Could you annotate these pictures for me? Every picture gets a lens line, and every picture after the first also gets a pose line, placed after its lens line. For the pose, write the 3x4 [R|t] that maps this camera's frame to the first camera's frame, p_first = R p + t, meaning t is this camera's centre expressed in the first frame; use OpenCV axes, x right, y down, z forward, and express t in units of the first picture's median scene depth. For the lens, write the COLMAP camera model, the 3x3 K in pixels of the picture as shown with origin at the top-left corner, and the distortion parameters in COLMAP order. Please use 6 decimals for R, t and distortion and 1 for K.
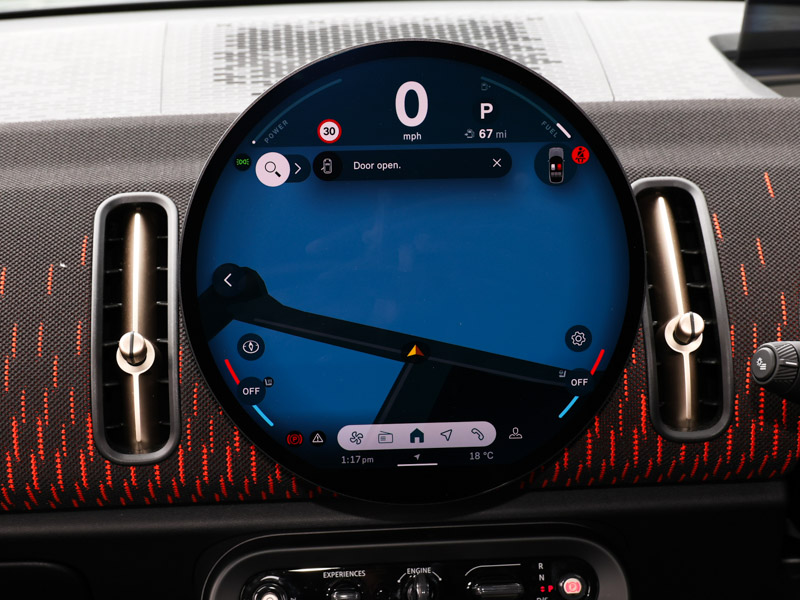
lens RADIAL K [[1671.8, 0, 400.0], [0, 1671.8, 300.0], [0, 0, 1]] dist [0.014796, 0.142428]
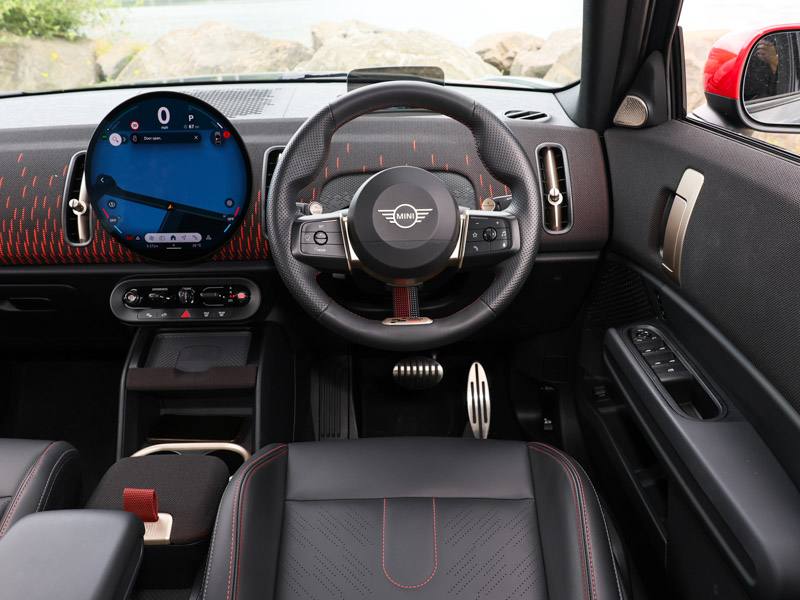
lens RADIAL K [[716.1, 0, 373.8], [0, 716.1, 297.5], [0, 0, 1]] dist [0.007104, 0.012307]
pose [[0.995496, 0.021962, -0.092222, 0.443124], [-0.013179, 0.995410, 0.094785, 0.061202], [0.093881, -0.093143, 0.991217, -0.155641]]
